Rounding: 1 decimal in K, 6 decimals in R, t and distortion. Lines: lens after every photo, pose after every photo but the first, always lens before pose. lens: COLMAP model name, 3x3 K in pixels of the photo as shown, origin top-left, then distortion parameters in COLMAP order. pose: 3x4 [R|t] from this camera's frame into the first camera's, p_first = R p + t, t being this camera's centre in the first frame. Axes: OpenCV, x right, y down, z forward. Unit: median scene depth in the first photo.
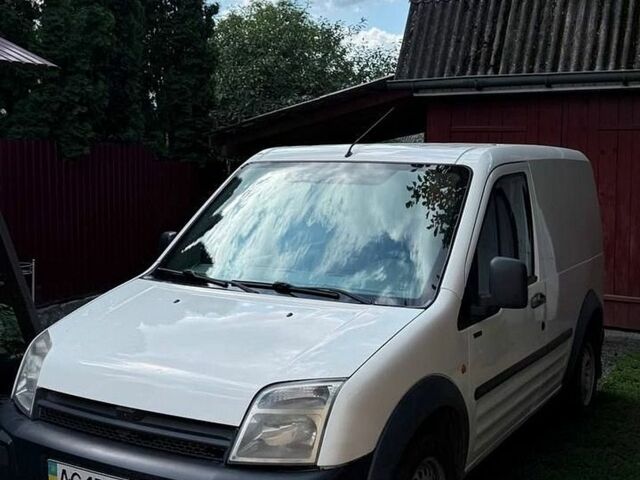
lens RADIAL K [[764.5, 0, 320.5], [0, 764.5, 244.6], [0, 0, 1]] dist [0.212926, -0.513761]
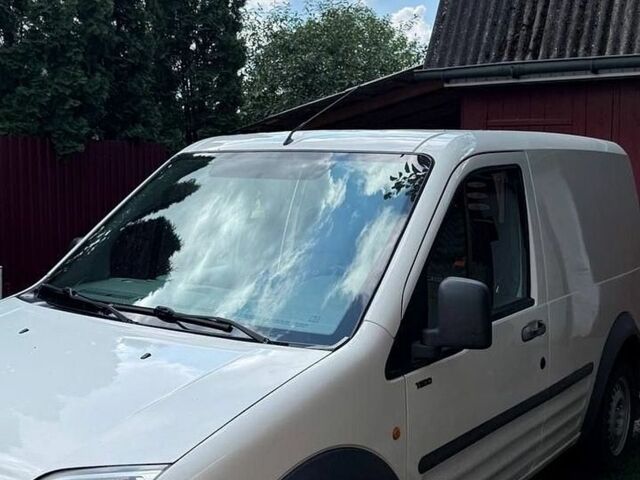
lens RADIAL K [[752.2, 0, 320.0], [0, 752.2, 240.0], [0, 0, 1]] dist [0.198494, -0.474529]
pose [[0.994992, 0.008102, -0.099623, 0.073330], [-0.009006, 0.999922, -0.008626, -0.004888], [0.099546, 0.009480, 0.994988, 0.114644]]
